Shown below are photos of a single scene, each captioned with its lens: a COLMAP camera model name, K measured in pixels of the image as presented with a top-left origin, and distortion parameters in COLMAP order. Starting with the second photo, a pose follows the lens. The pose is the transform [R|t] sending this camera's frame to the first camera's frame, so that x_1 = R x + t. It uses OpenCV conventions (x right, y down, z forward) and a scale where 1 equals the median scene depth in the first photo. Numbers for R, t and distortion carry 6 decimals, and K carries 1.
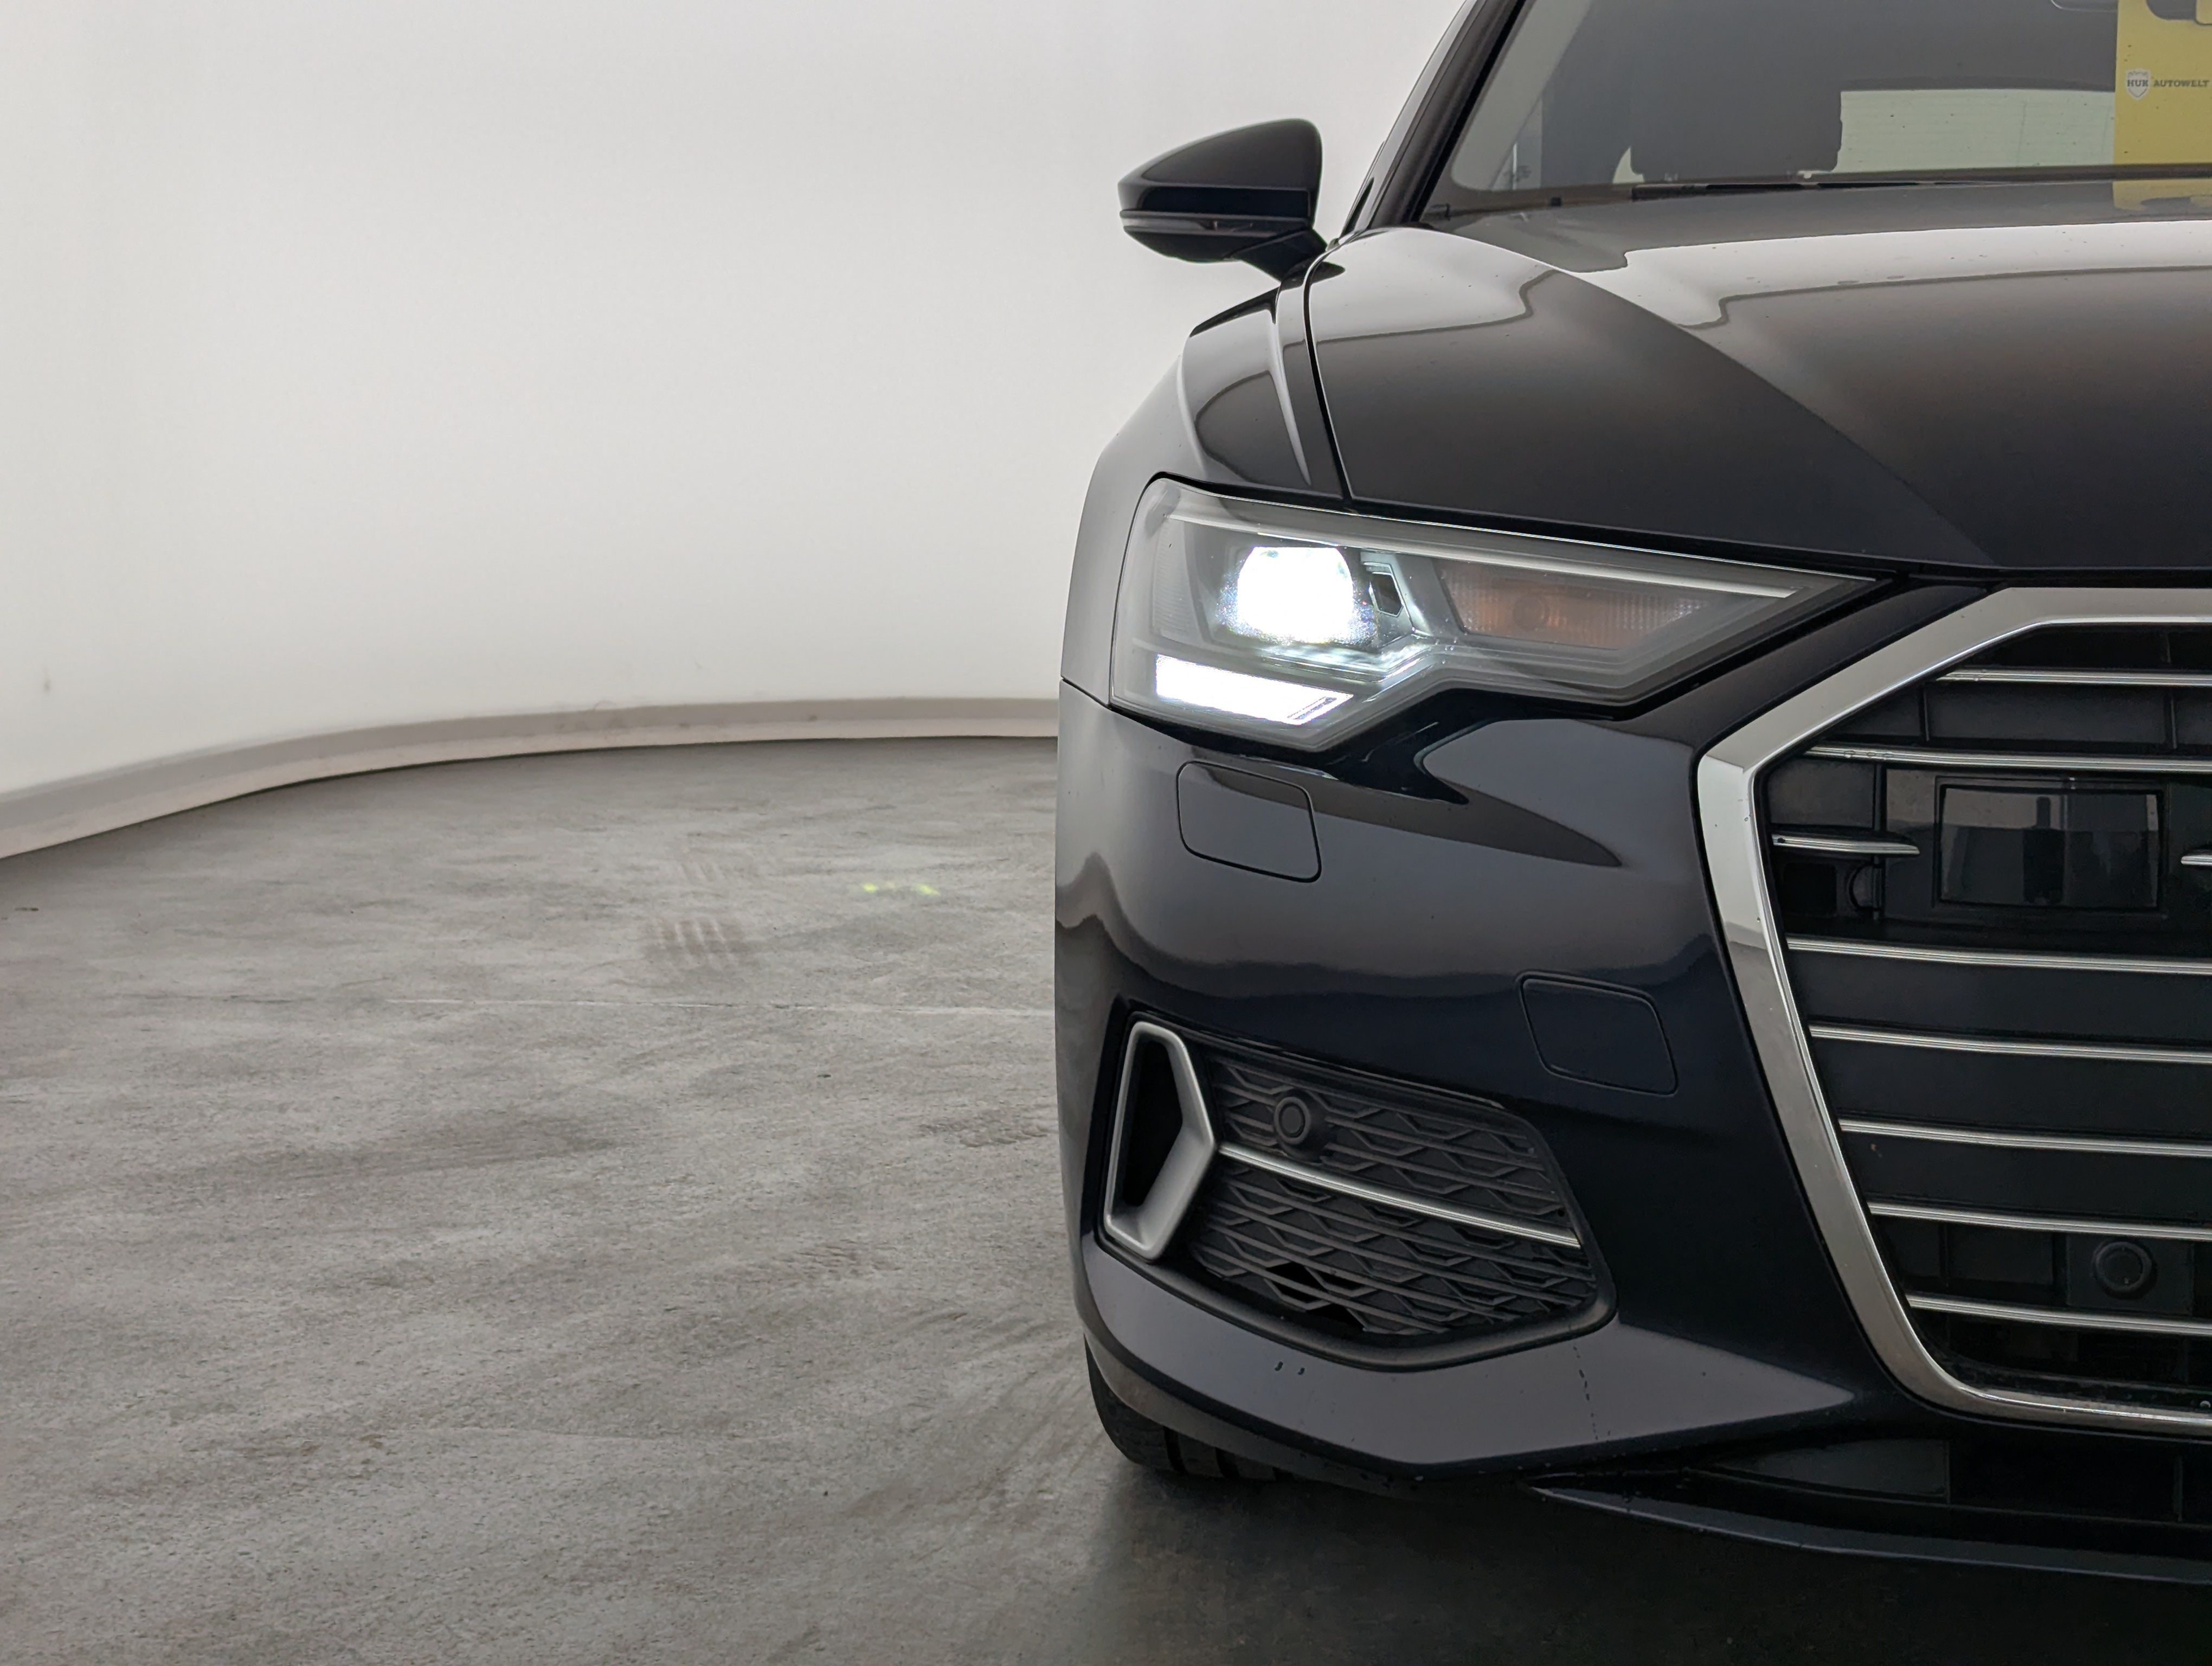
lens RADIAL K [[3029.4, 0, 1106.0], [0, 3029.4, 833.0], [0, 0, 1]] dist [0.034602, -0.055398]
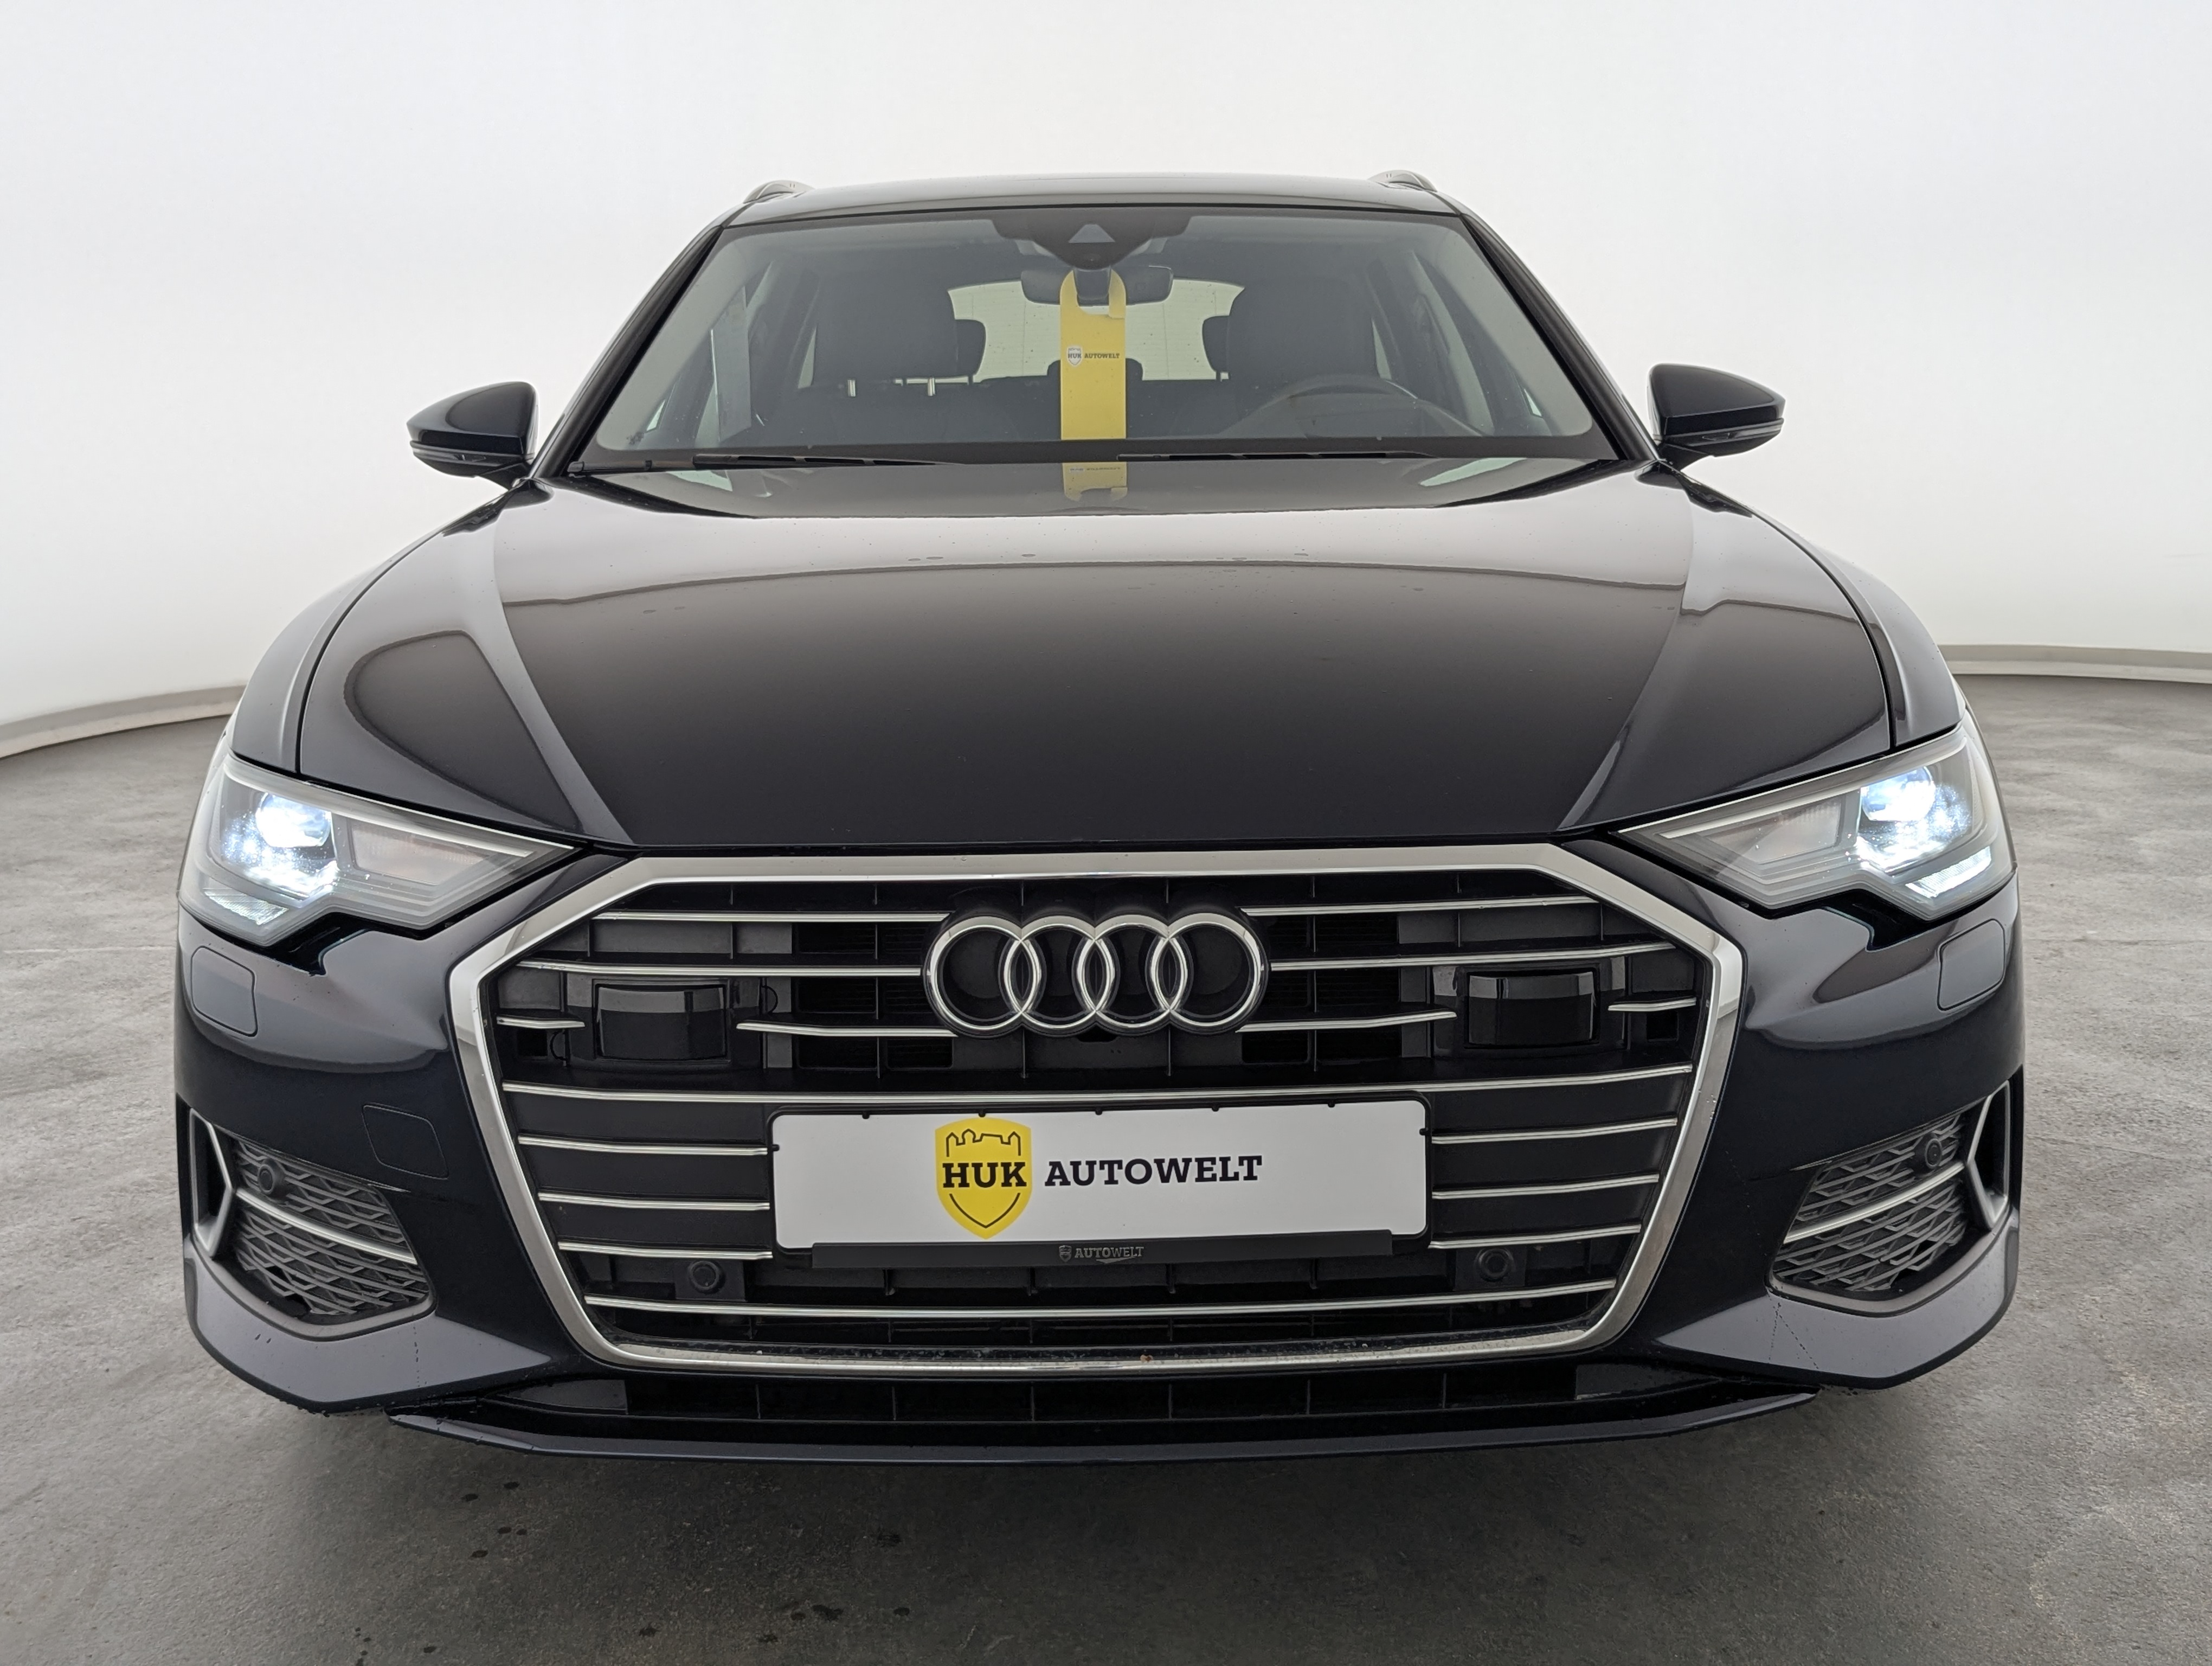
lens RADIAL K [[2062.9, 0, 1036.9], [0, 2062.9, 825.8], [0, 0, 1]] dist [0.029560, -0.002303]
pose [[0.991213, -0.040082, 0.126058, 0.331387], [0.031386, 0.997037, 0.070226, -0.151288], [-0.128499, -0.065653, 0.989534, -0.103015]]
